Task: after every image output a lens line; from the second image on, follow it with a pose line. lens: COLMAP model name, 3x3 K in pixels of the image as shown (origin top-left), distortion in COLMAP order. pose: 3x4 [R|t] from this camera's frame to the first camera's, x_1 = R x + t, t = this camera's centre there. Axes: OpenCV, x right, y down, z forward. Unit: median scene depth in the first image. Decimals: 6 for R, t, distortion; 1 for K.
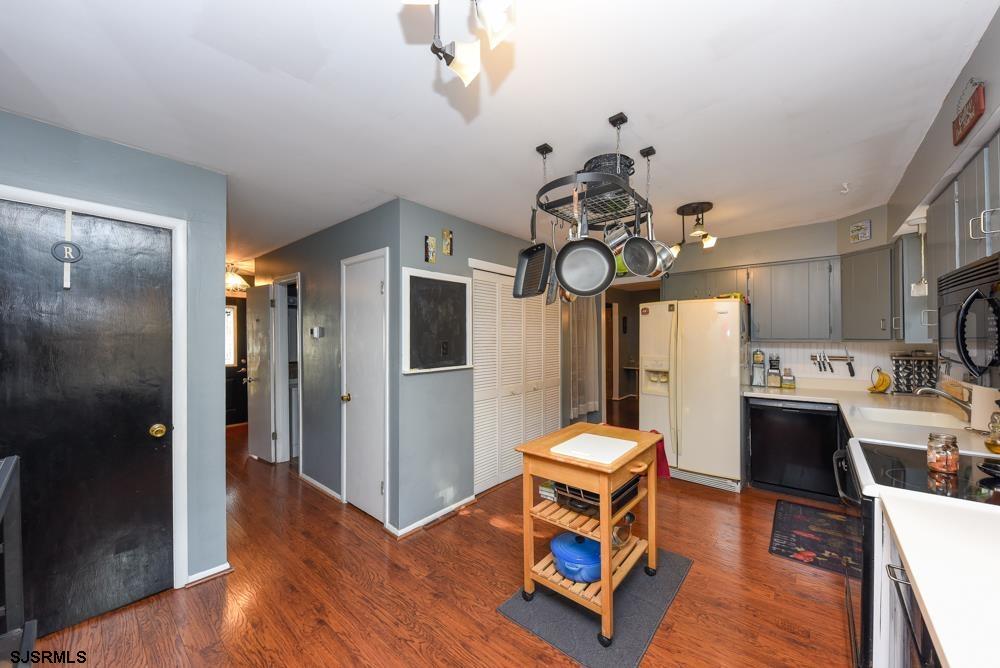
lens RADIAL K [[373.6, 0, 504.8], [0, 373.6, 336.5], [0, 0, 1]] dist [-0.000553, -0.000052]
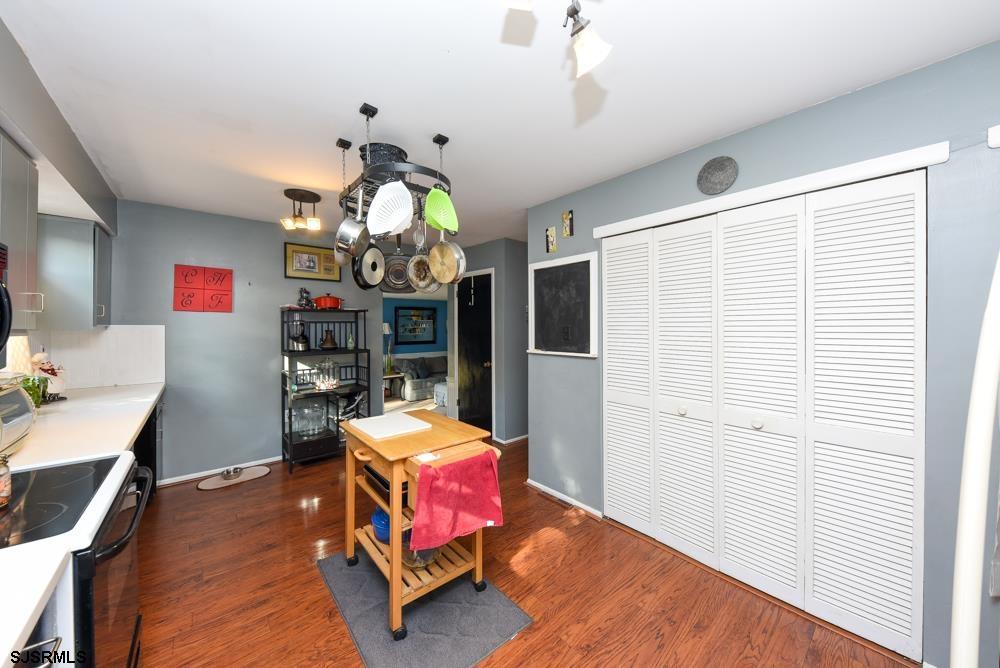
lens RADIAL K [[360.3, 0, 500.7], [0, 360.3, 324.1], [0, 0, 1]] dist [0.000991, -0.000001]
pose [[-0.185613, 0.000627, -0.982623, 0.803740], [0.003386, 0.999994, -0.000002, 0.007101], [0.982617, -0.003328, -0.185614, 1.008687]]
